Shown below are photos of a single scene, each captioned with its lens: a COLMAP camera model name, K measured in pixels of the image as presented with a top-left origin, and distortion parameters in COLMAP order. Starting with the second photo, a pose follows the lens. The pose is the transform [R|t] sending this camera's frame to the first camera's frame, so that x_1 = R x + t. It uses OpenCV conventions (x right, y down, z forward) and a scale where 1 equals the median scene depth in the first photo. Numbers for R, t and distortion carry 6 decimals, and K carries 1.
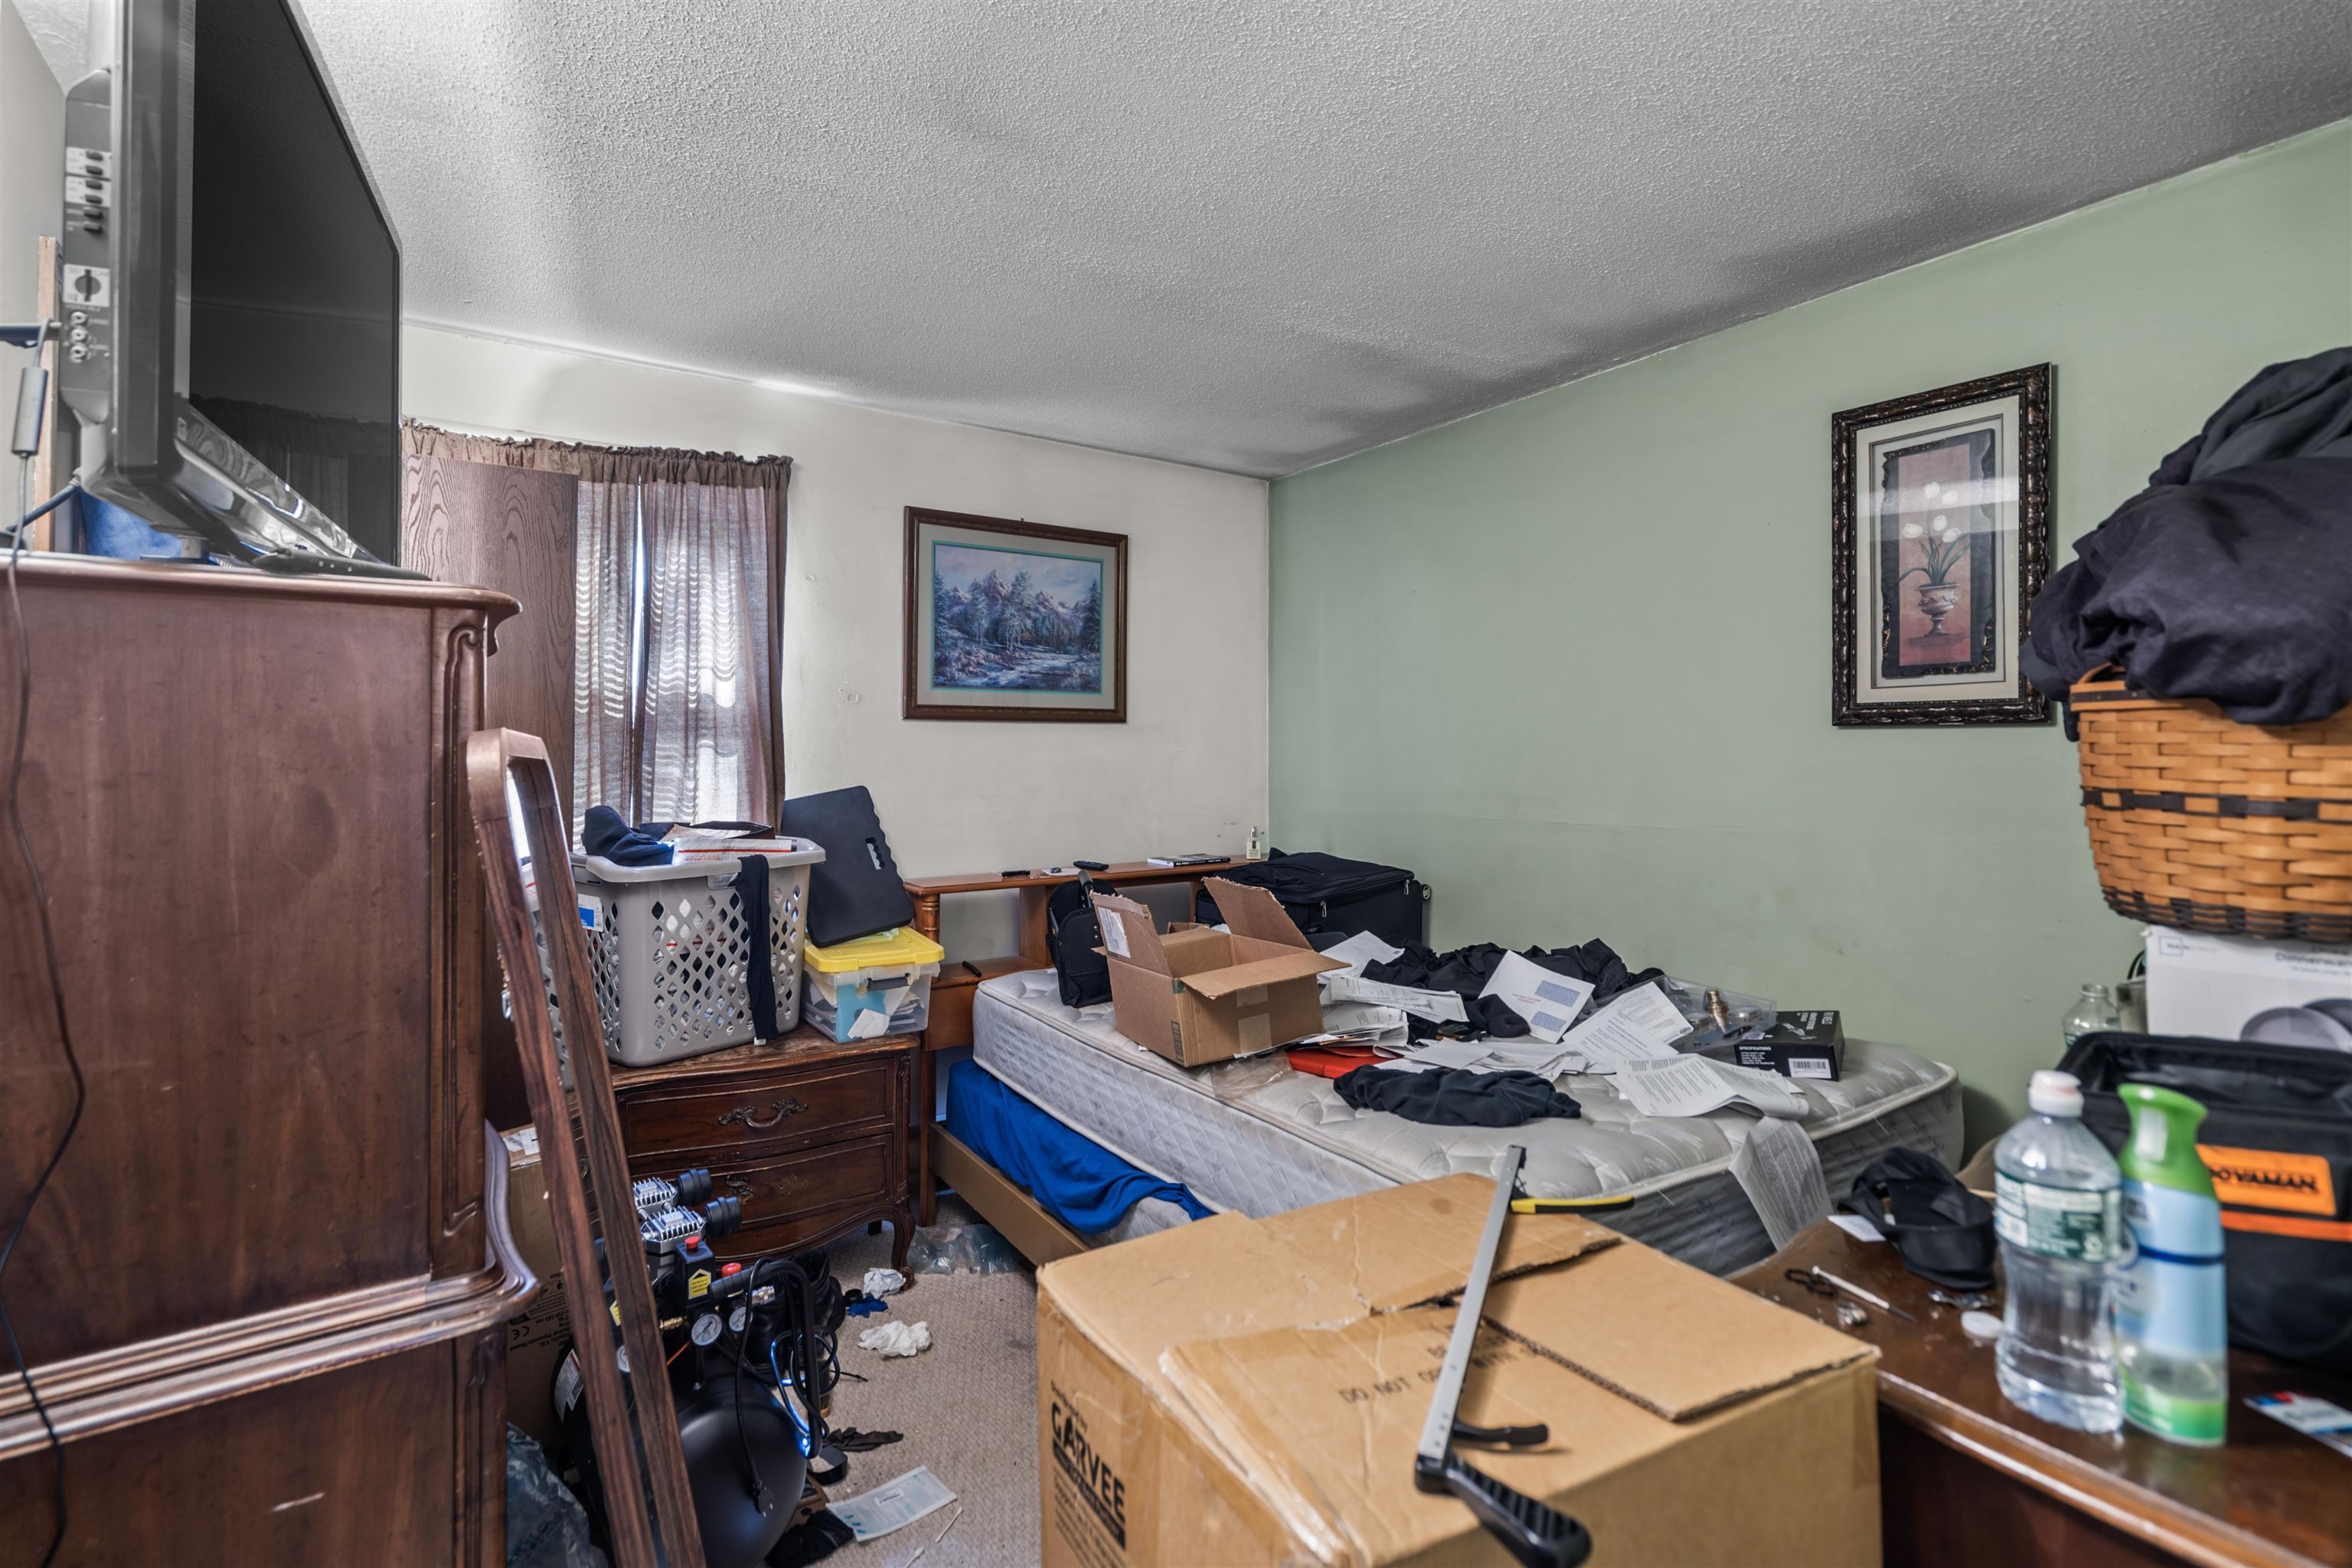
lens RADIAL K [[1088.0, 0, 1175.8], [0, 1088.0, 772.0], [0, 0, 1]] dist [0.002942, 0.000086]
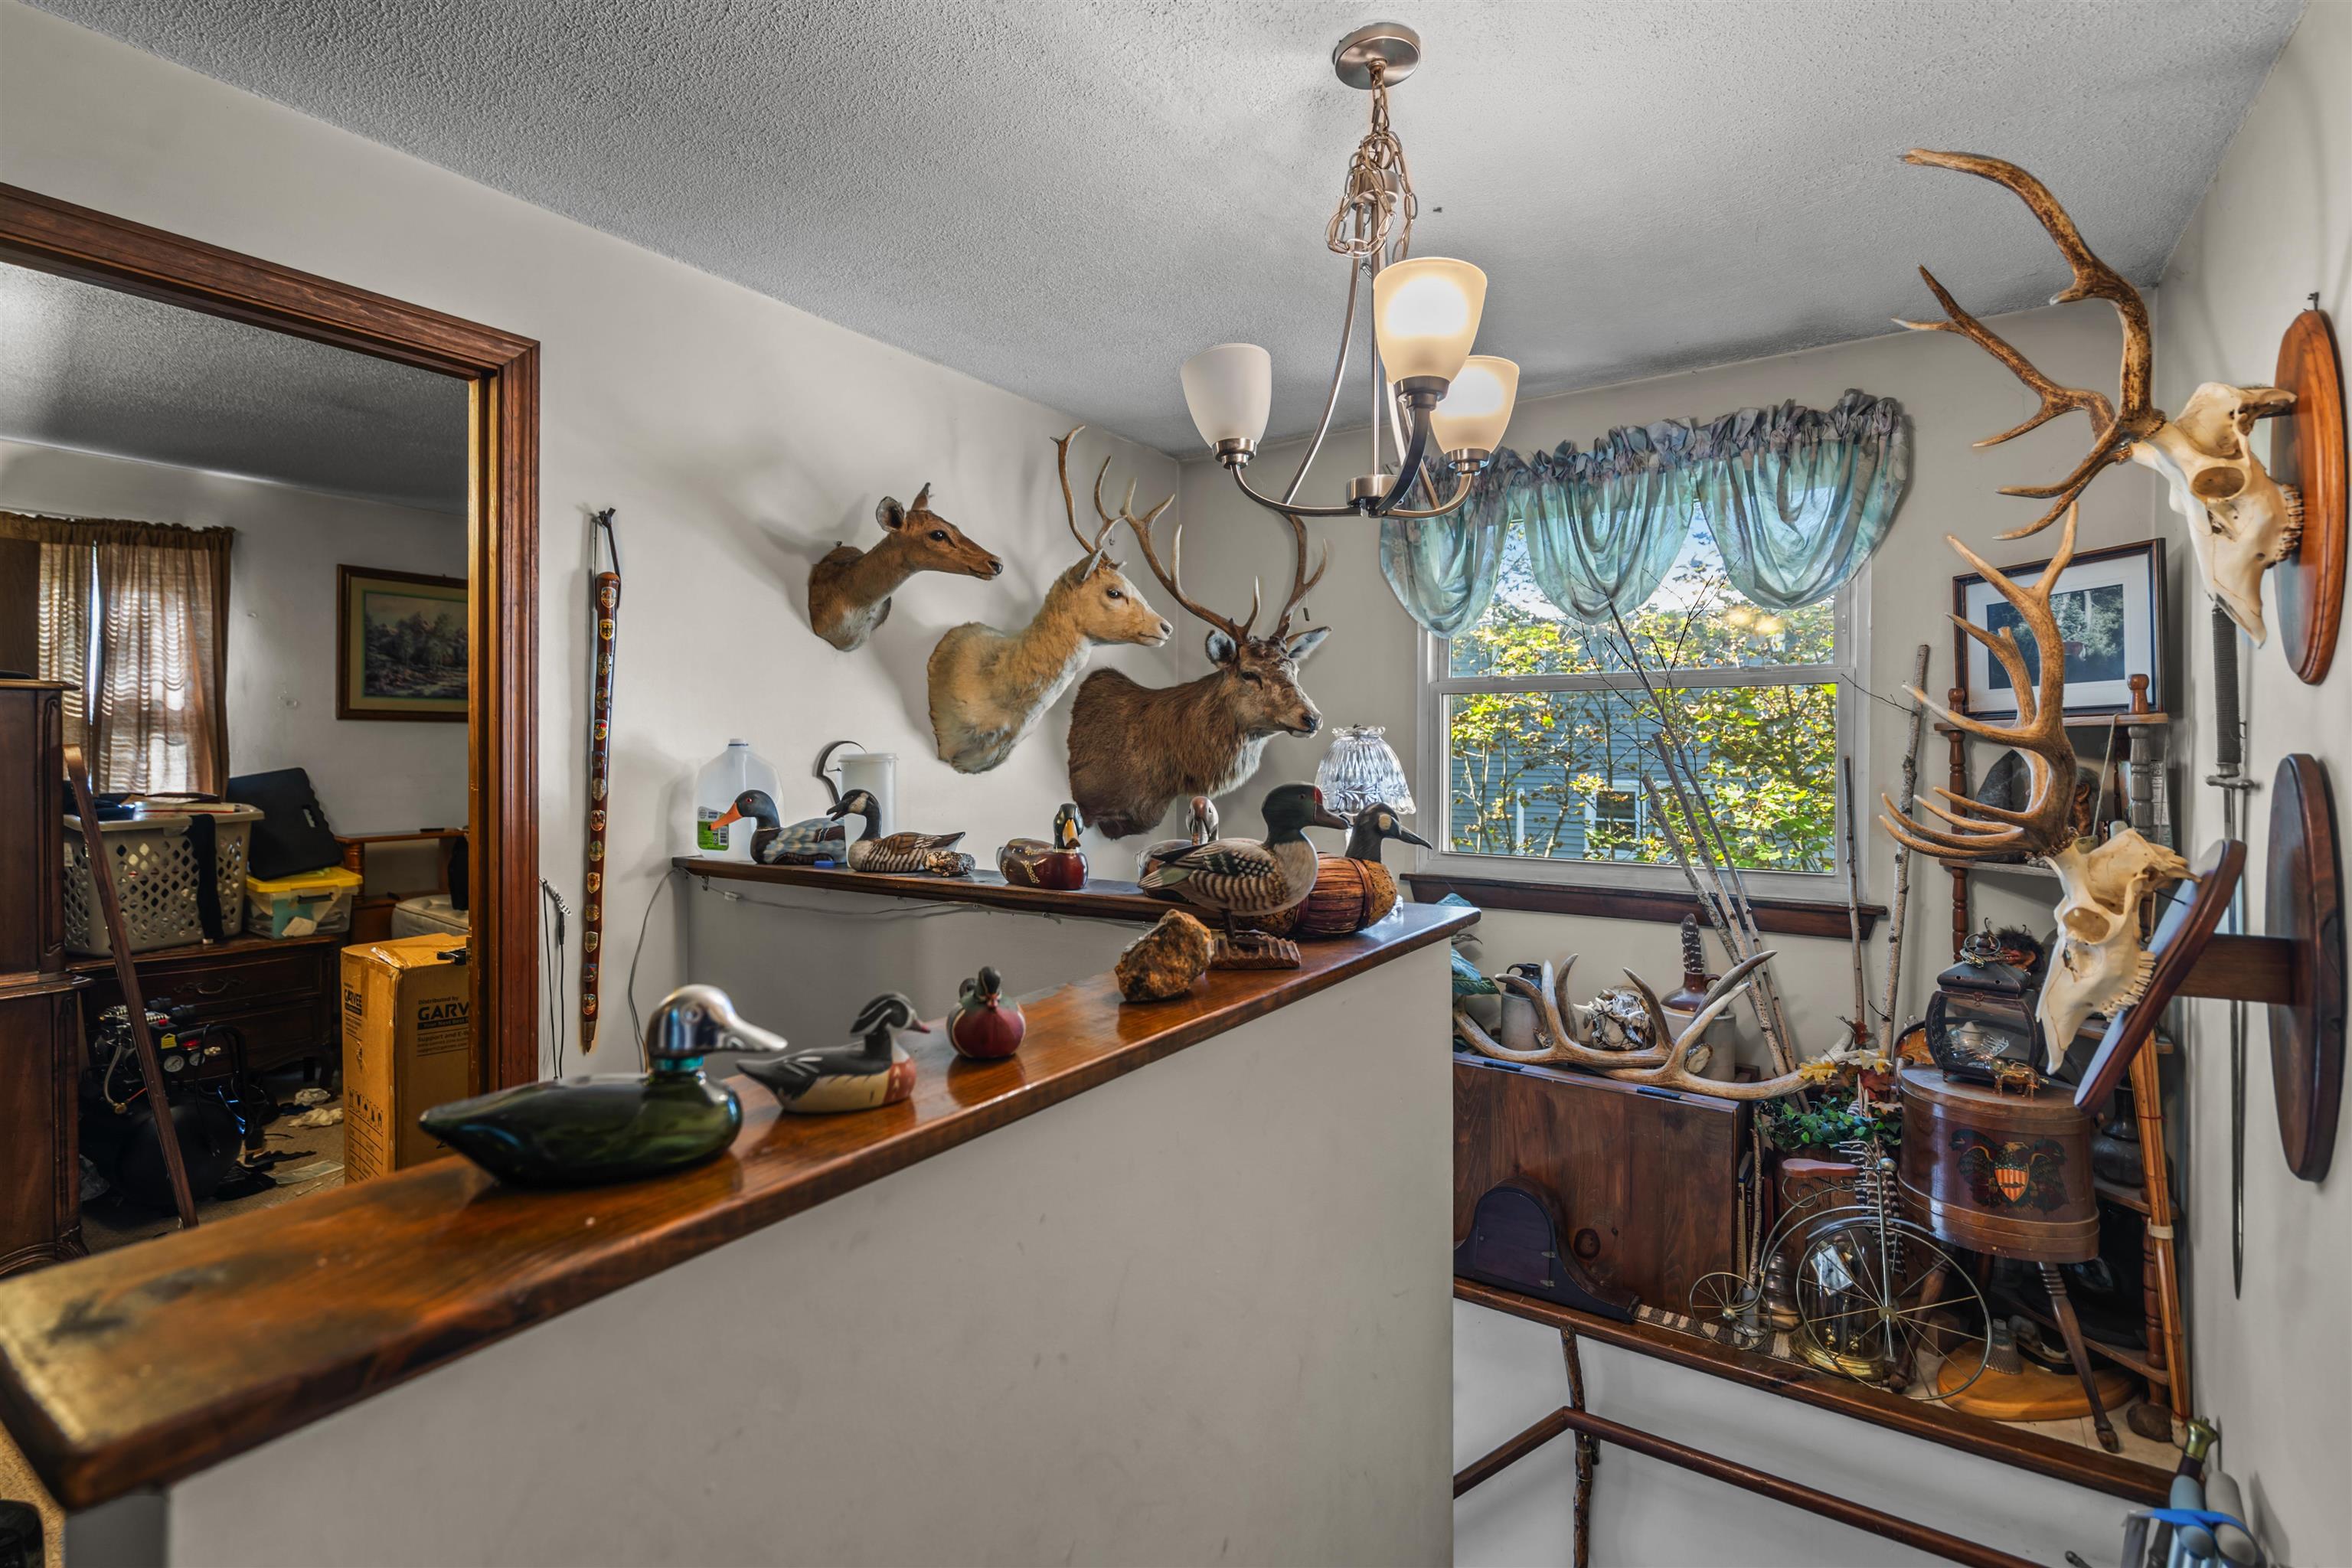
lens RADIAL K [[1088.0, 0, 1175.5], [0, 1088.0, 777.3], [0, 0, 1]] dist [0.002942, 0.000086]
pose [[0.934092, 0.002525, 0.357025, 0.284468], [-0.008919, 0.999828, 0.016262, -0.008360], [-0.356922, -0.018374, 0.933953, -0.764339]]
